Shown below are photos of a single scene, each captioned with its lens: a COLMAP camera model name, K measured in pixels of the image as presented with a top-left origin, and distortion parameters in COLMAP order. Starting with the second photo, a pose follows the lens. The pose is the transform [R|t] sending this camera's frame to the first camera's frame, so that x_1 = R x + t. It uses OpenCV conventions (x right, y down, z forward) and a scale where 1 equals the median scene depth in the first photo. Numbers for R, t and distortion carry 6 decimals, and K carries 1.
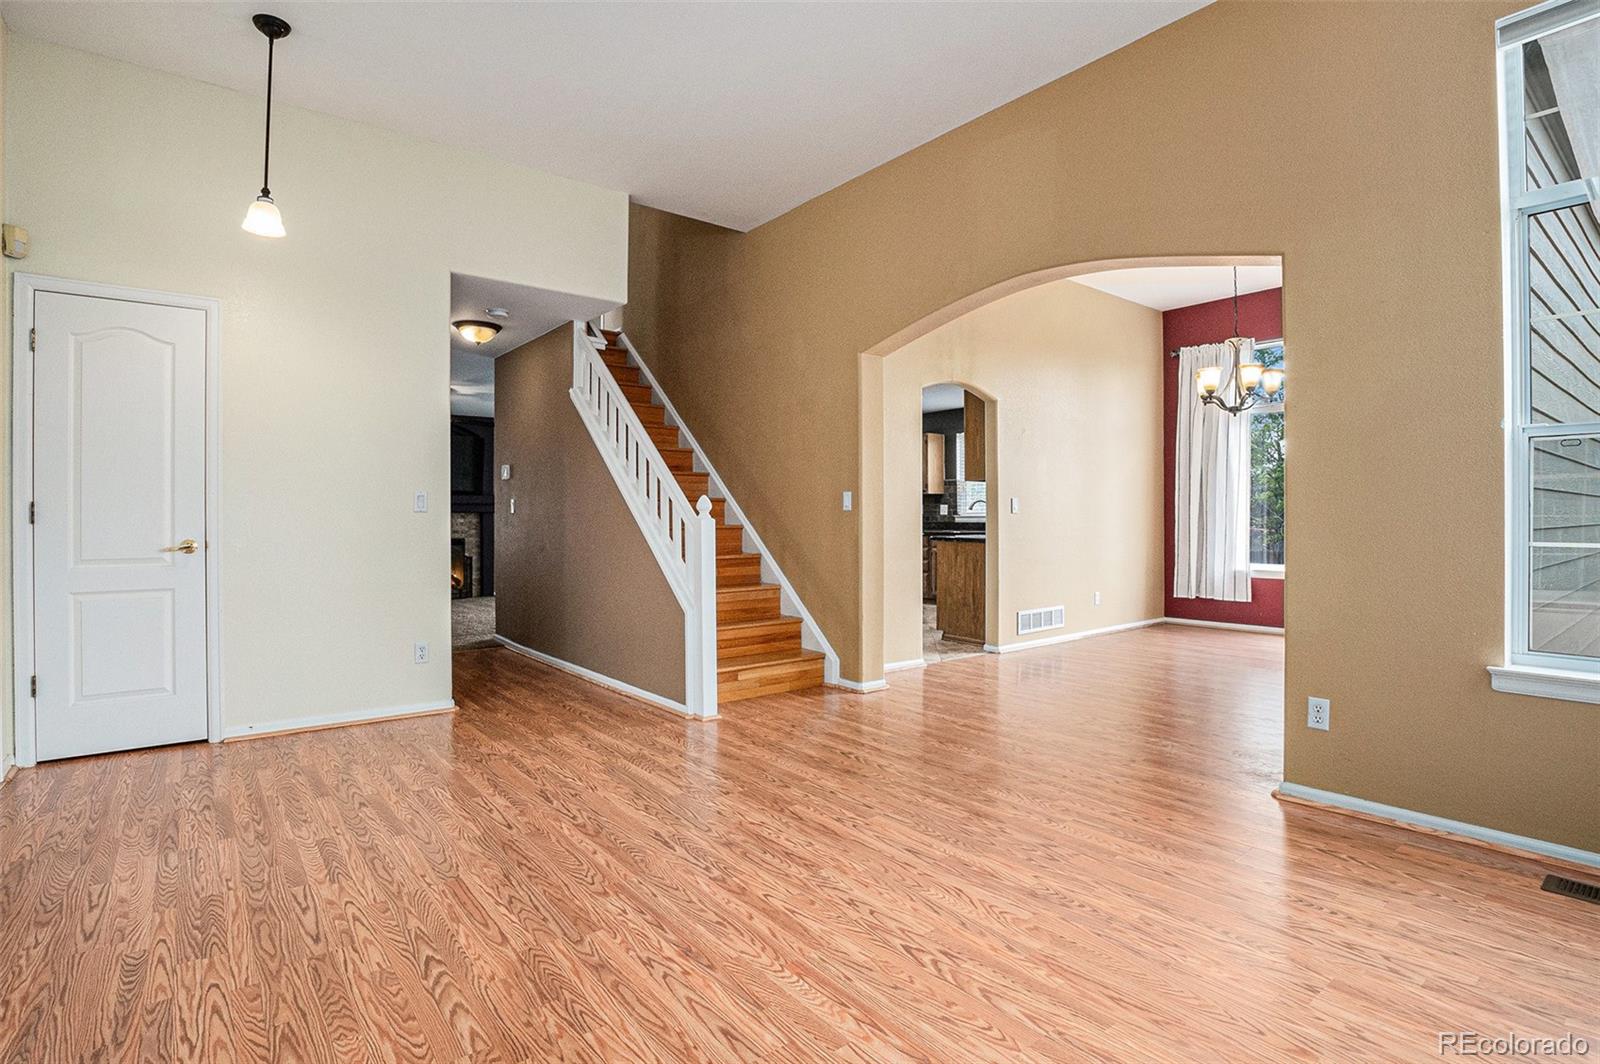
lens RADIAL K [[788.8, 0, 796.8], [0, 788.8, 518.3], [0, 0, 1]] dist [-0.044802, 0.008964]
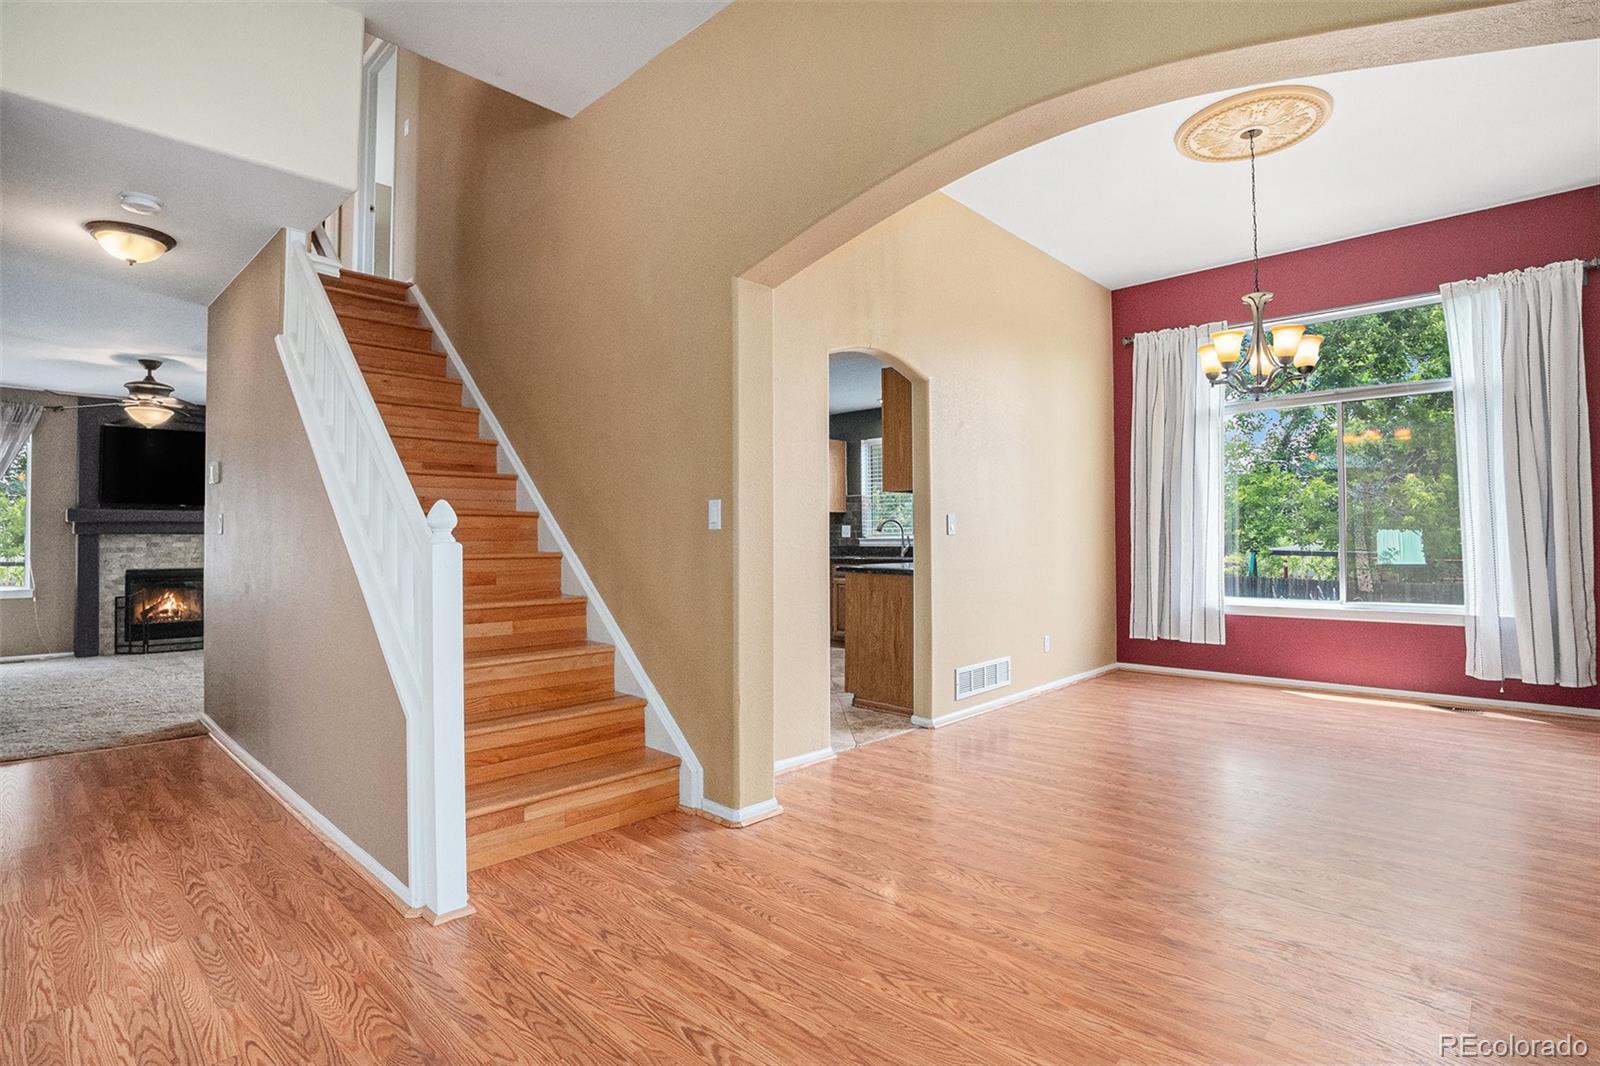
lens RADIAL K [[788.8, 0, 796.8], [0, 788.8, 519.3], [0, 0, 1]] dist [-0.044802, 0.008964]
pose [[0.990596, 0.002782, 0.136790, 0.042278], [0.001035, 0.999612, -0.027822, -0.000837], [-0.136814, 0.027701, 0.990209, 0.371168]]
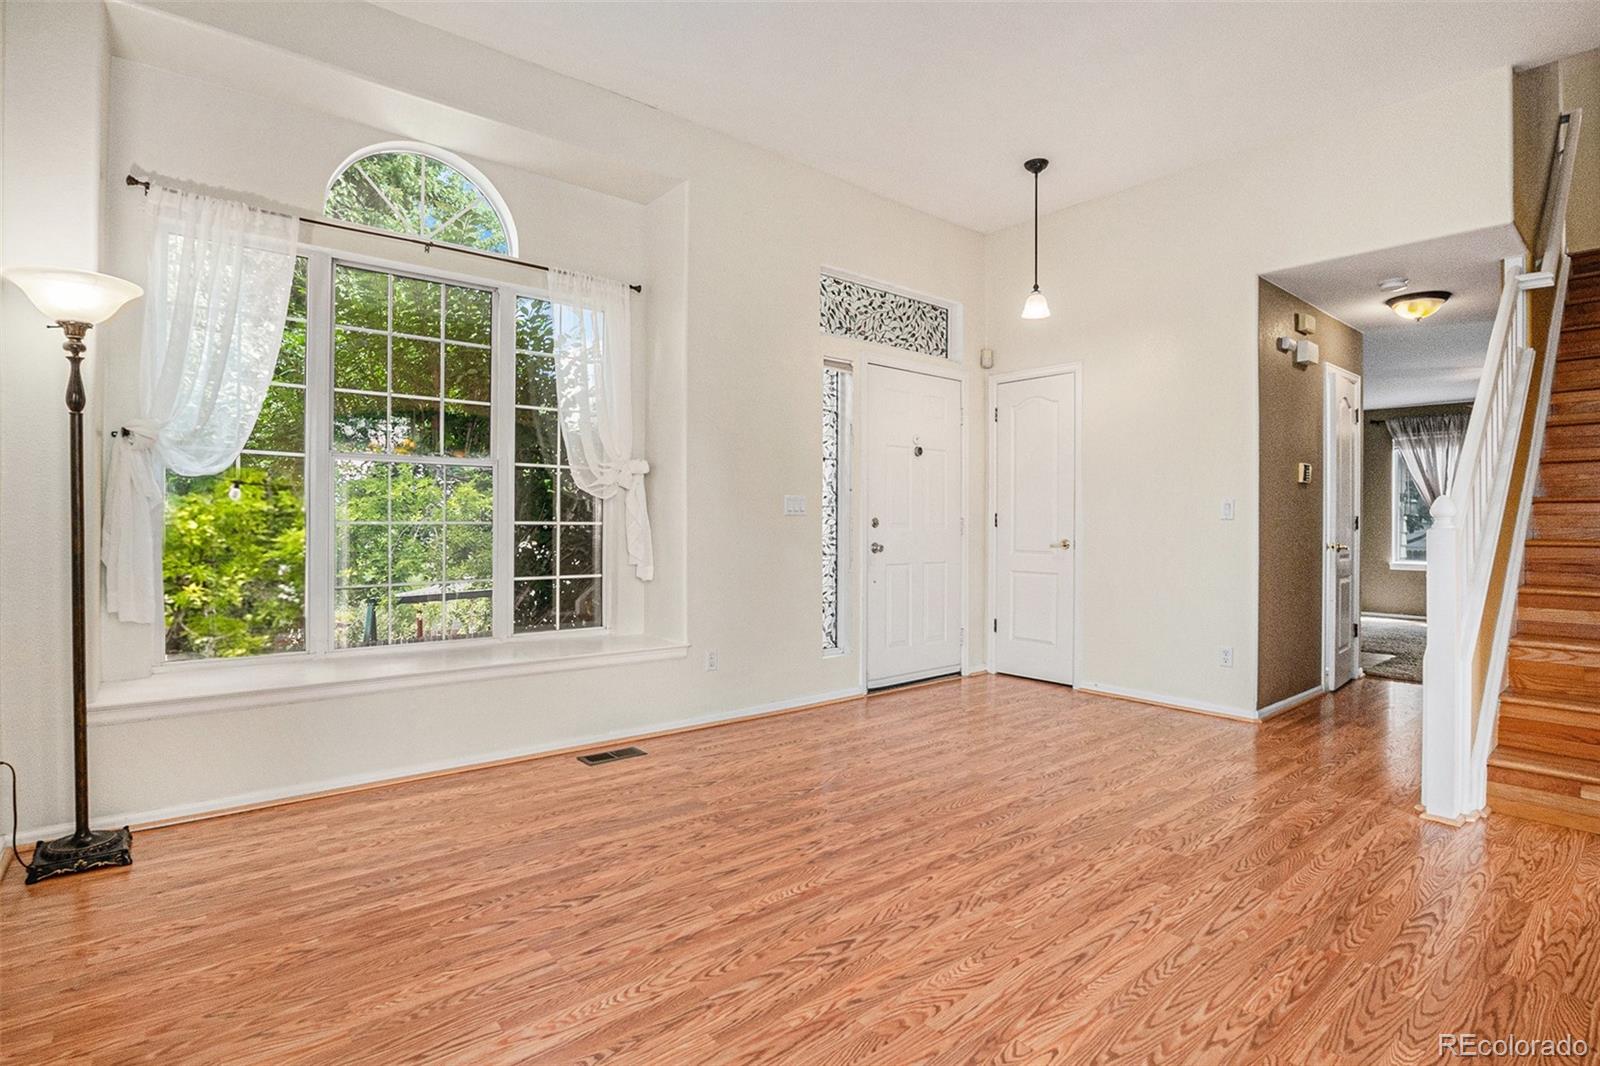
lens RADIAL K [[788.8, 0, 796.8], [0, 788.8, 519.3], [0, 0, 1]] dist [-0.044802, 0.008964]
pose [[0.021105, -0.000192, -0.999777, 0.463339], [-0.007784, 0.999970, -0.000357, -0.003440], [0.999747, 0.007790, 0.021103, 0.355942]]
